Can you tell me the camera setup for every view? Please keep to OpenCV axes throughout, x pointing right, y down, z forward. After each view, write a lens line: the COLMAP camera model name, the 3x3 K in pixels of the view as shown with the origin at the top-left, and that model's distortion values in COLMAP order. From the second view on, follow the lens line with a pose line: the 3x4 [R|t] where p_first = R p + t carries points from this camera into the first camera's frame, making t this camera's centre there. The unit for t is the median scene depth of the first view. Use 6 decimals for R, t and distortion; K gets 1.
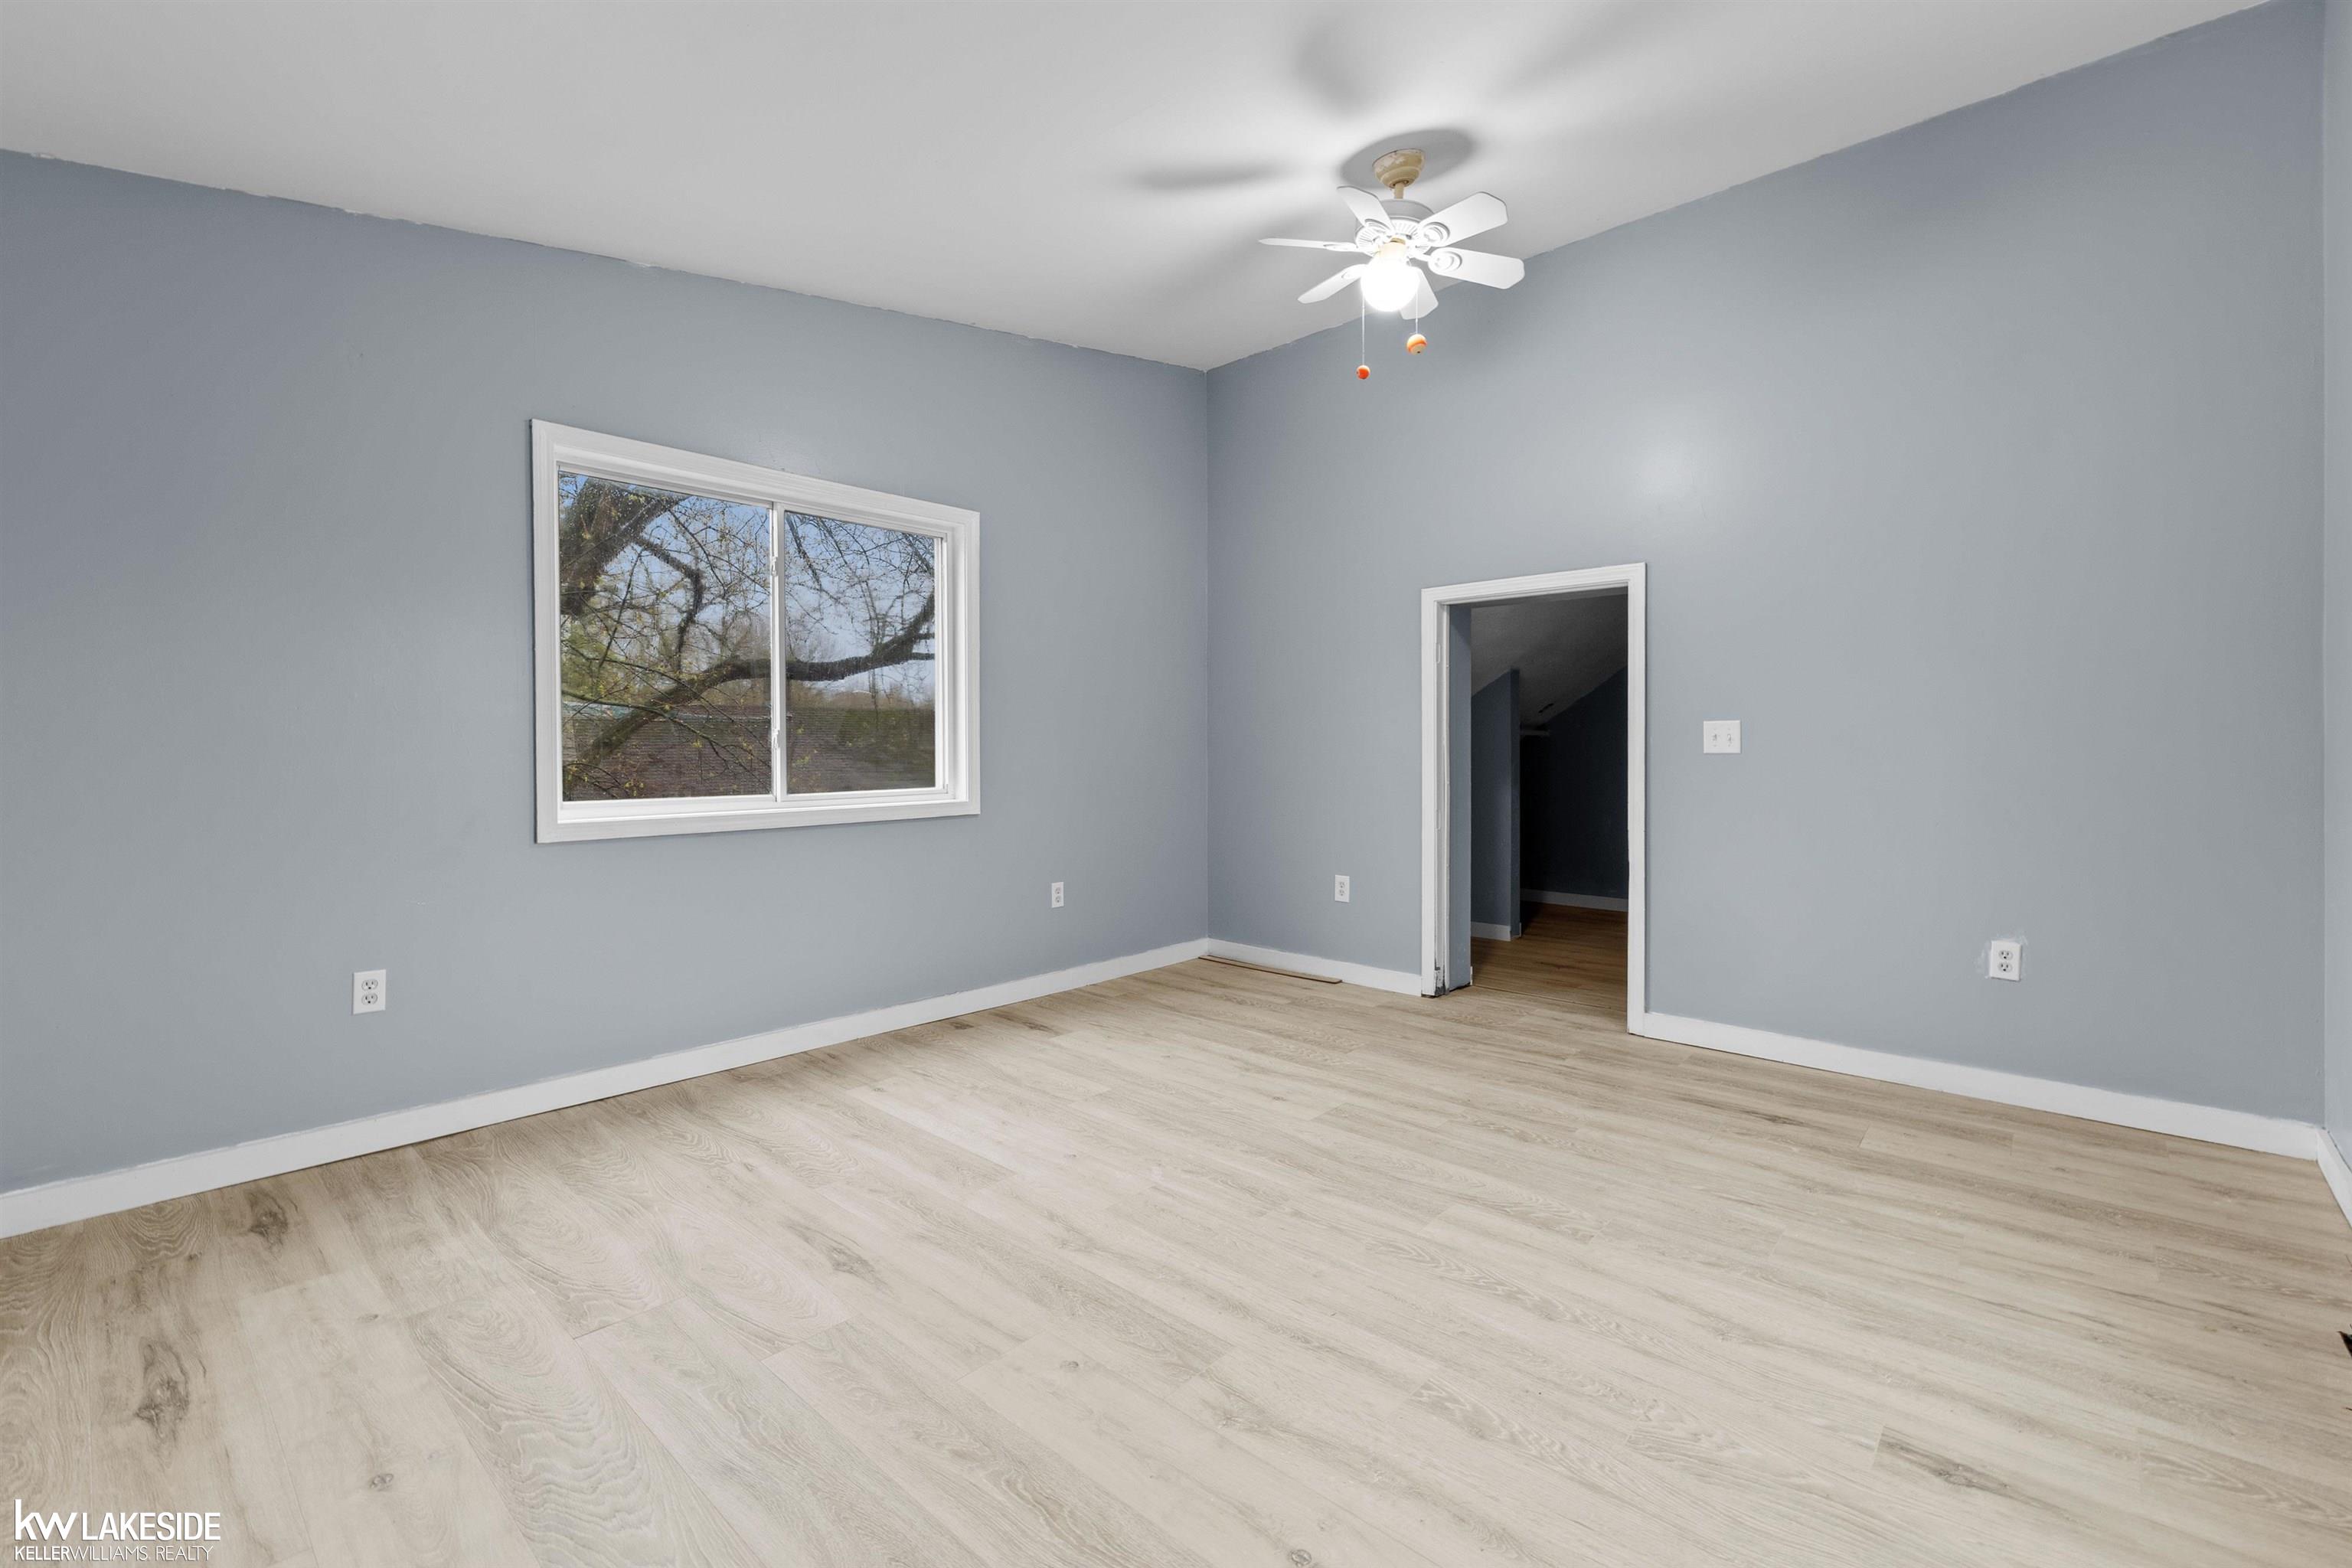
lens RADIAL K [[952.3, 0, 1204.8], [0, 952.3, 754.6], [0, 0, 1]] dist [-0.000814, -0.002204]
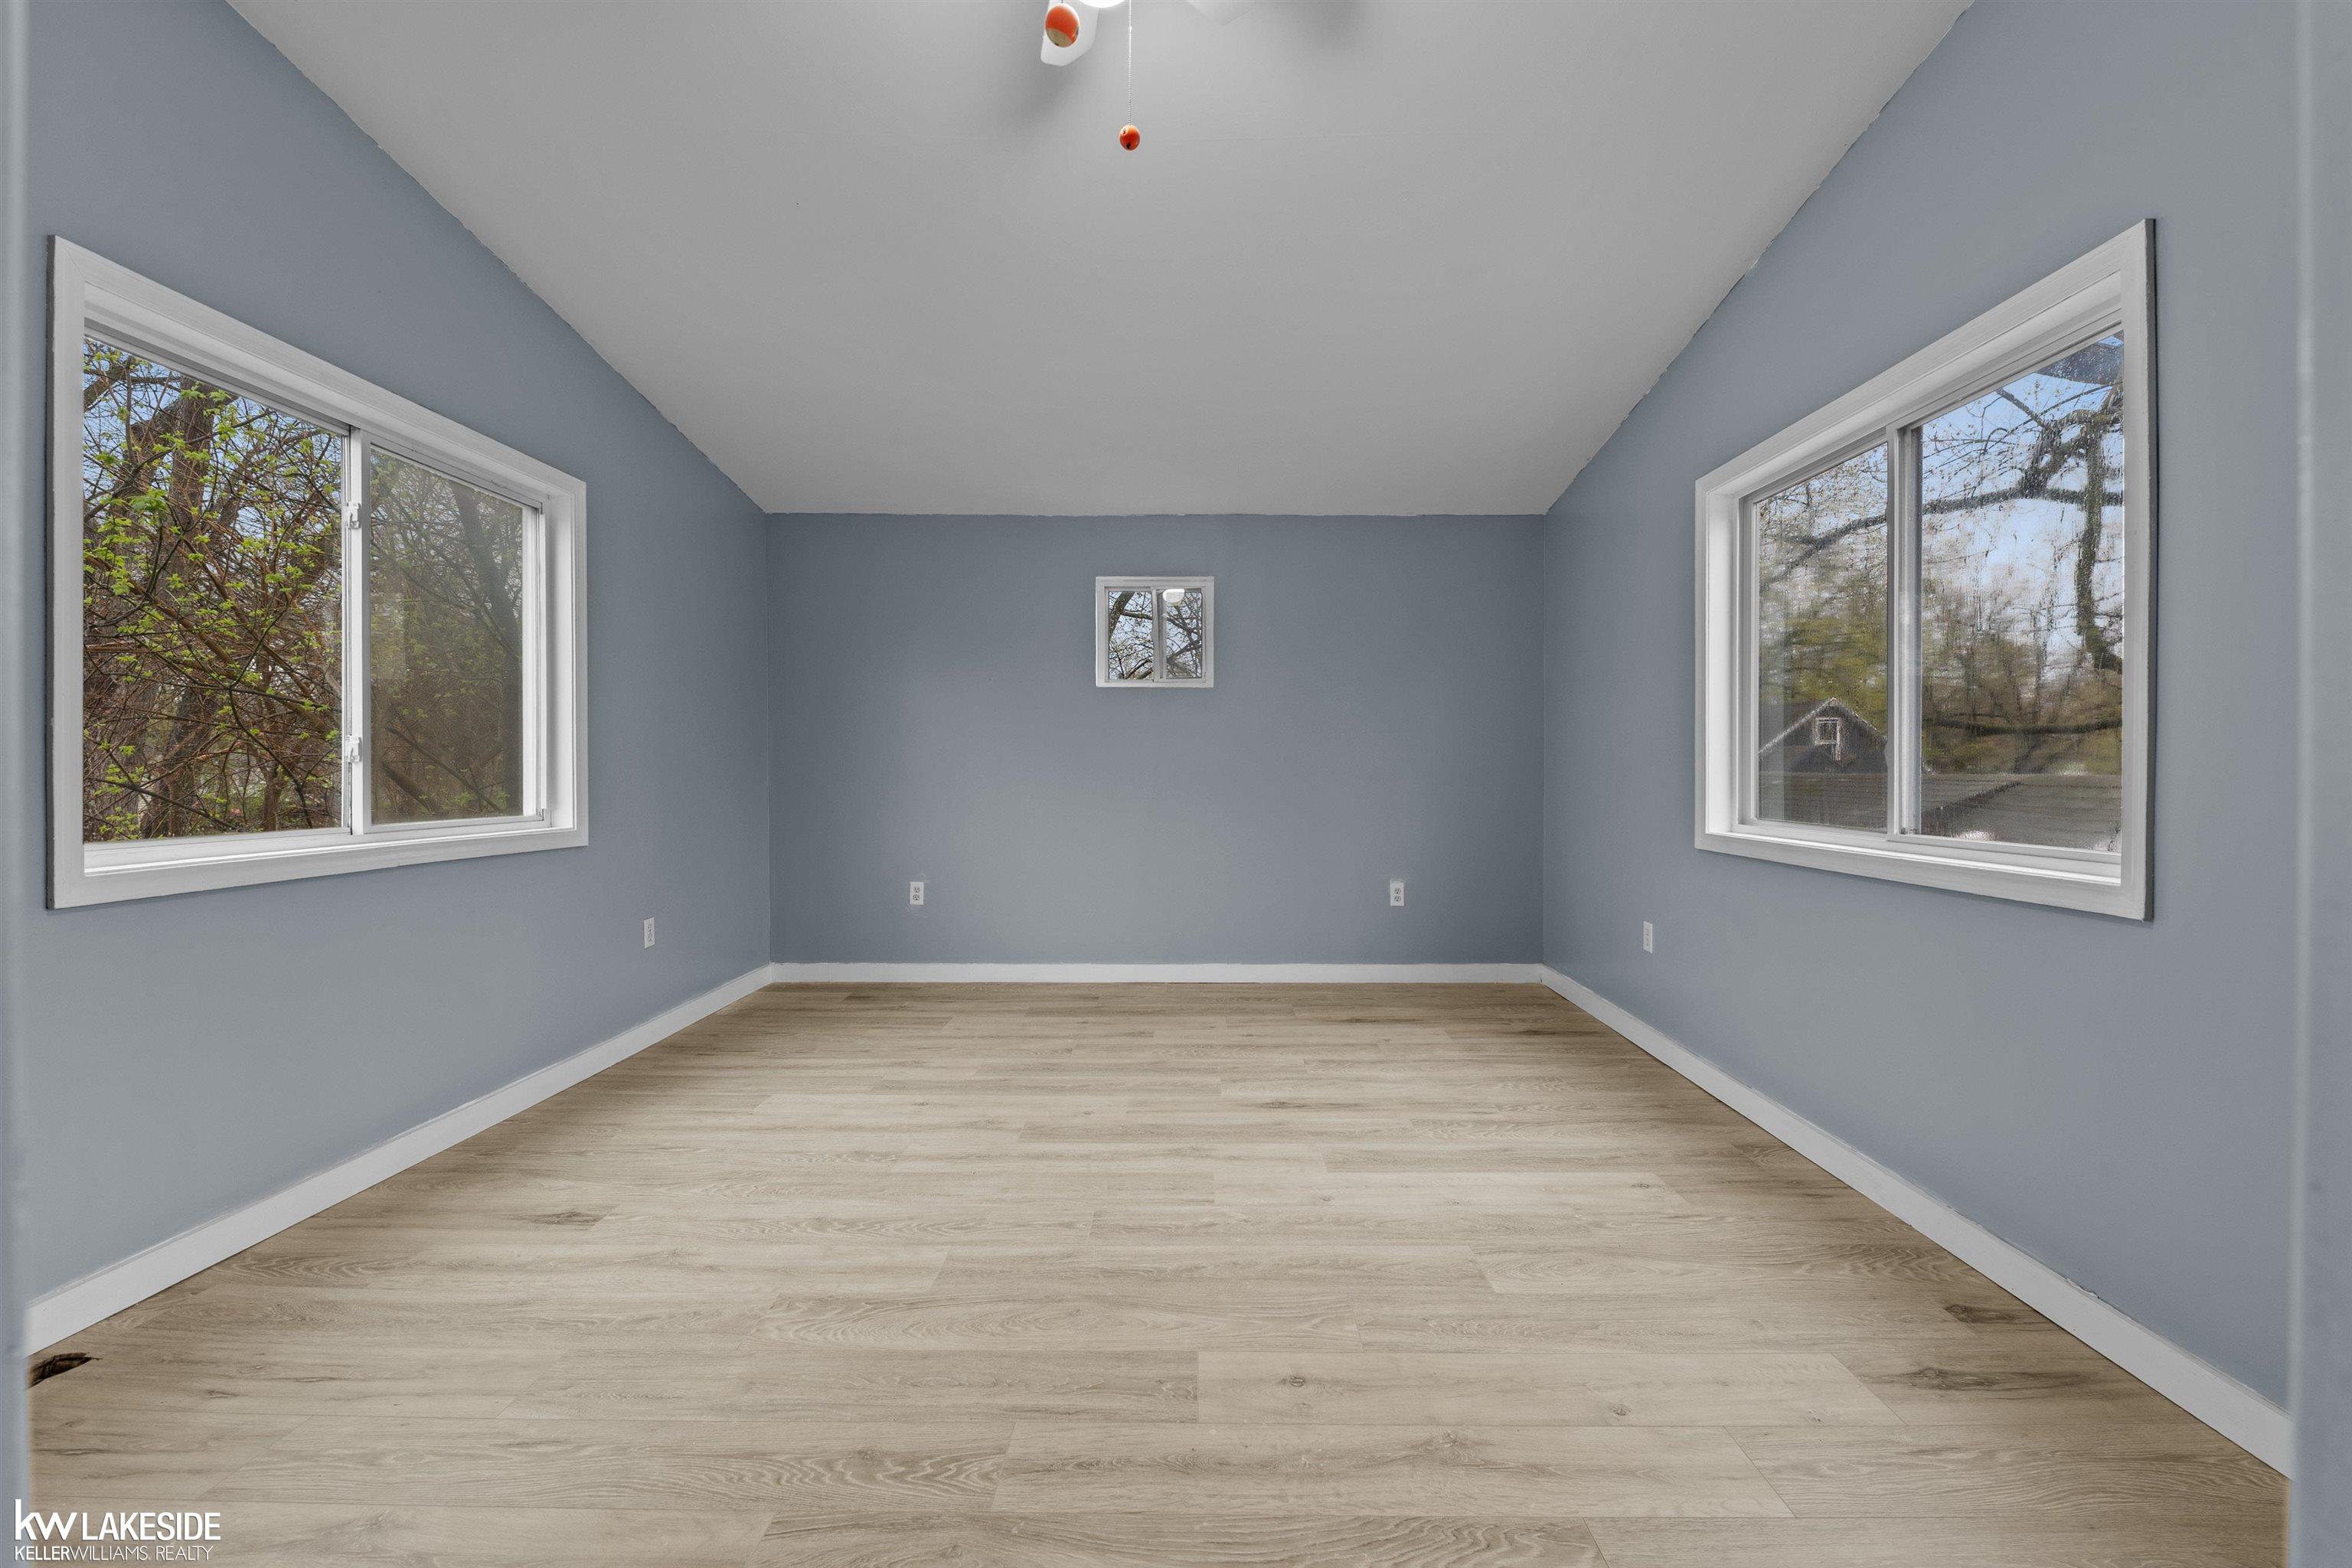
lens RADIAL K [[952.3, 0, 1204.8], [0, 952.3, 754.6], [0, 0, 1]] dist [-0.000814, -0.002204]
pose [[-0.741697, -0.008690, -0.670679, 0.653452], [-0.008247, 0.999959, -0.003836, -0.021321], [0.670685, 0.002686, -0.741738, 1.783968]]
